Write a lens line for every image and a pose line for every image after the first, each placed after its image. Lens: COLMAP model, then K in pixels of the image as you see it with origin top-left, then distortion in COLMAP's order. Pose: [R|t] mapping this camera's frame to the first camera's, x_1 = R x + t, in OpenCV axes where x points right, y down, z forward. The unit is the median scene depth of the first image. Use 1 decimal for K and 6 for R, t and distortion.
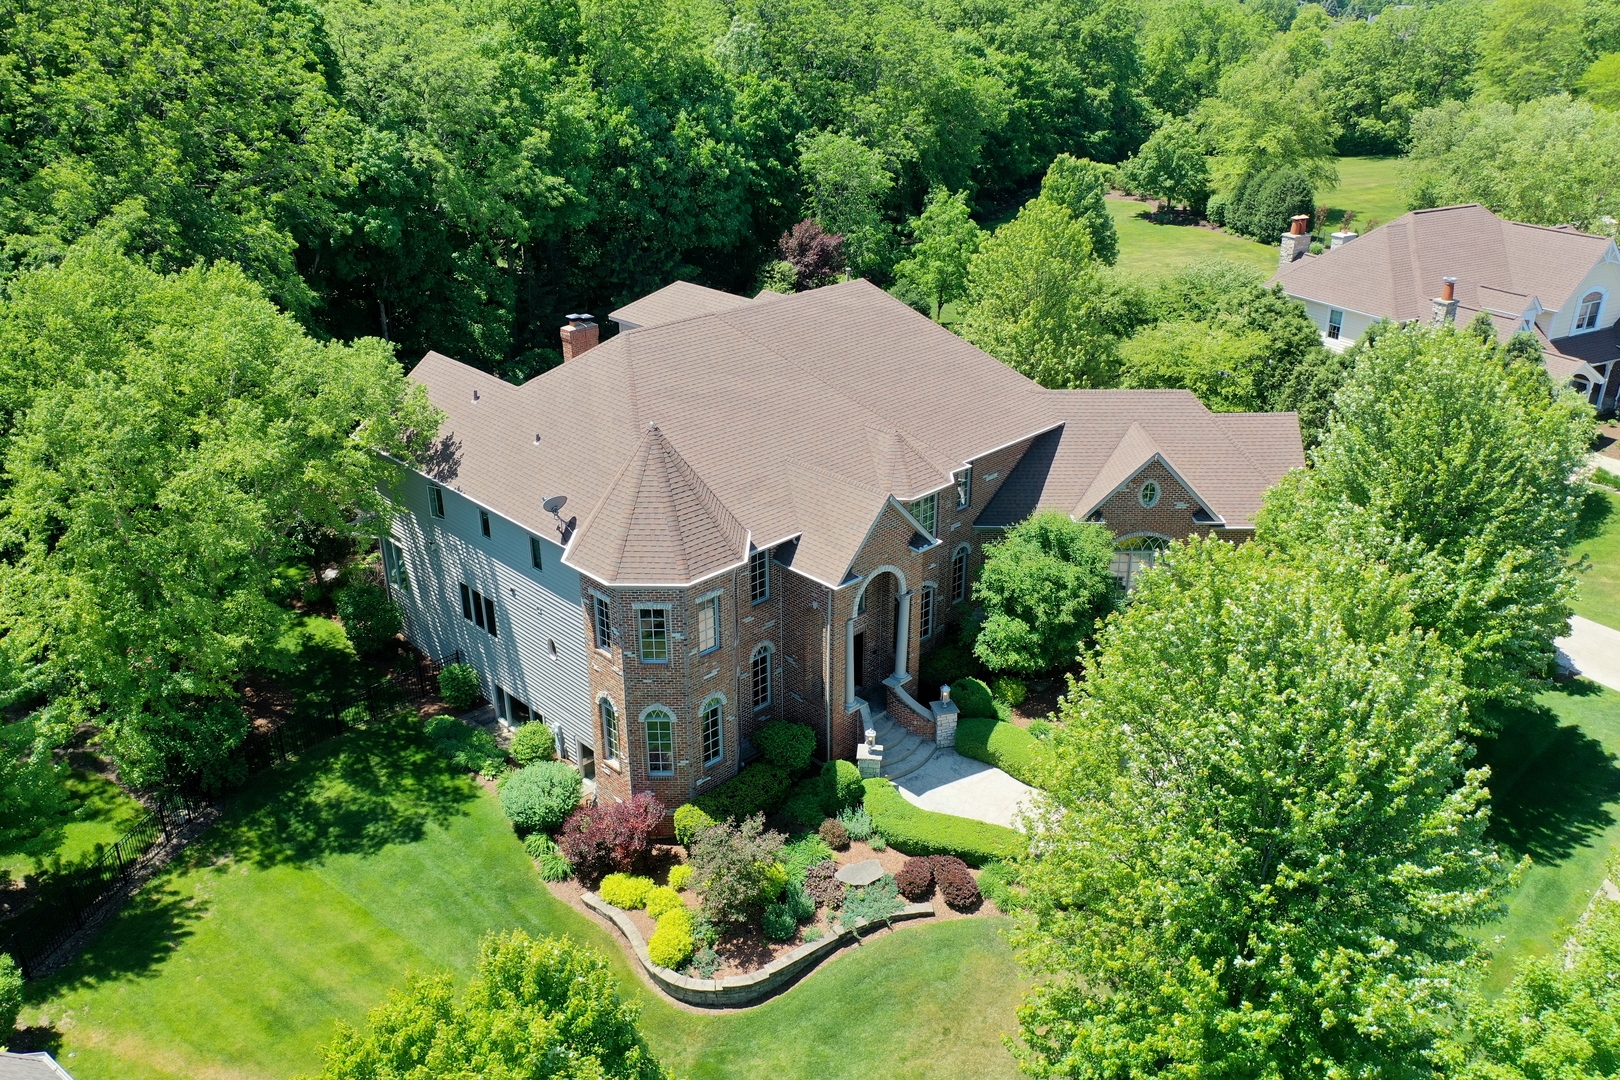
lens RADIAL K [[1279.1, 0, 810.6], [0, 1279.1, 537.9], [0, 0, 1]] dist [0.008336, -0.021866]
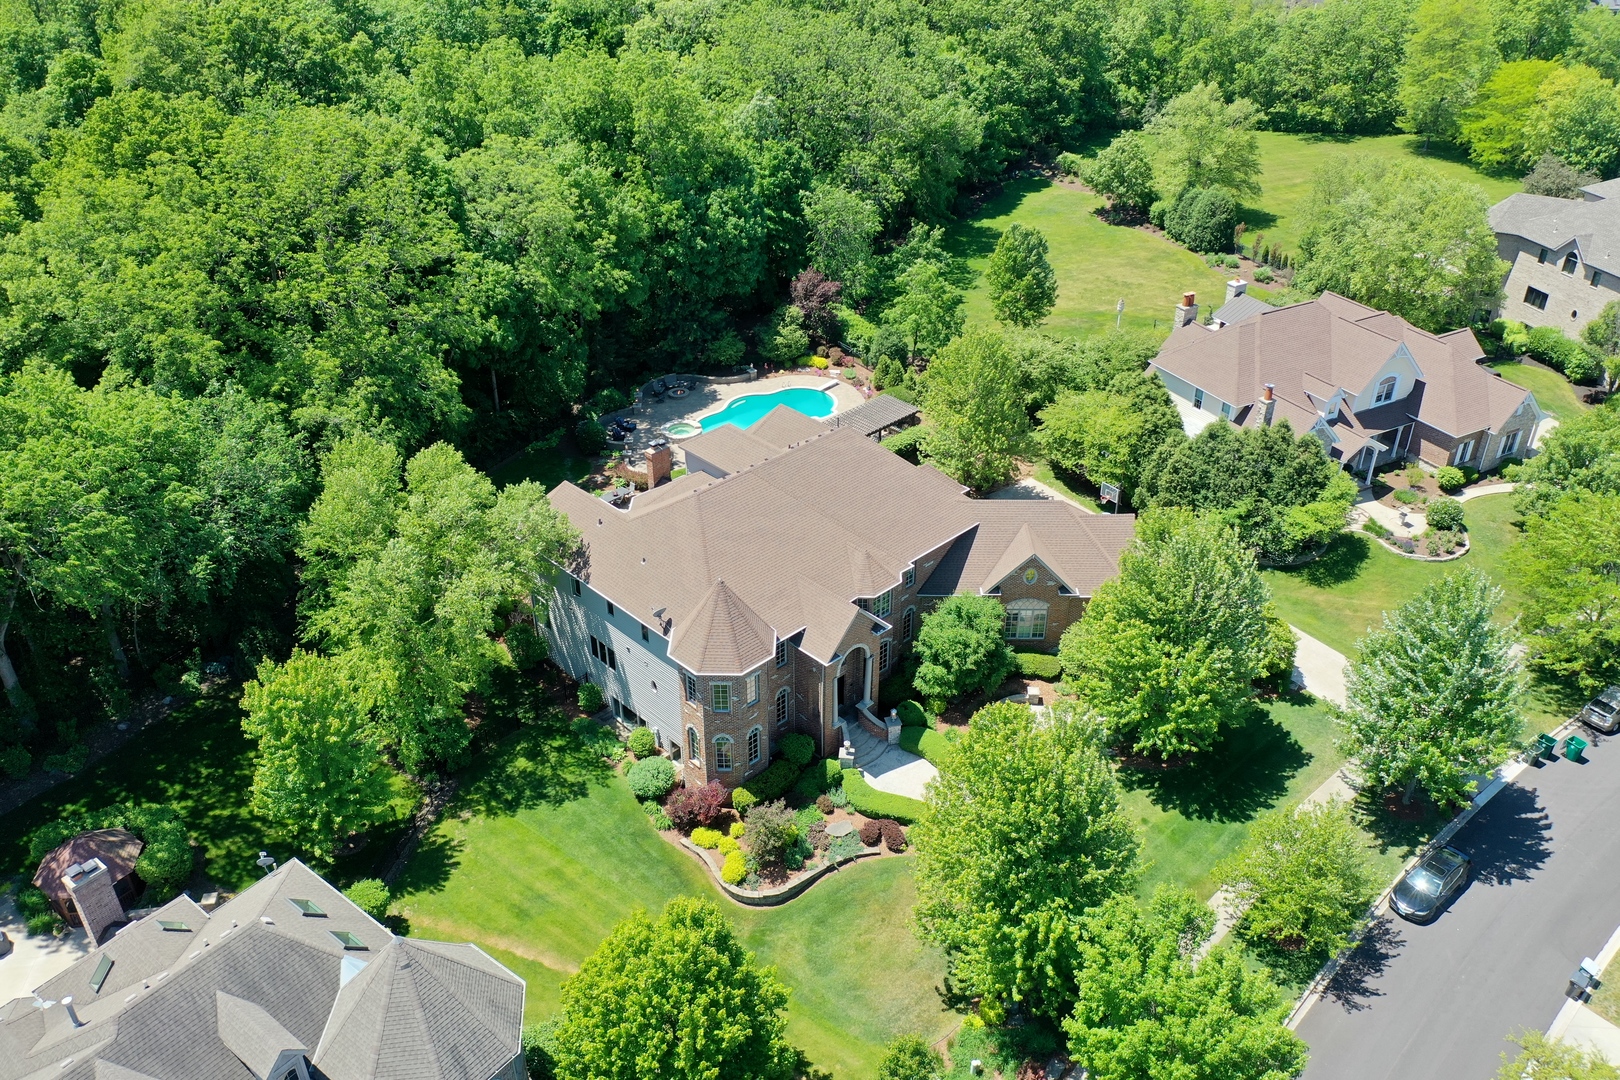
lens RADIAL K [[1279.1, 0, 807.9], [0, 1279.1, 540.8], [0, 0, 1]] dist [0.008336, -0.021866]
pose [[0.999972, 0.002662, -0.007003, 0.005916], [-0.001696, 0.990926, 0.134396, -0.305220], [0.007297, -0.134380, 0.990903, -0.572277]]
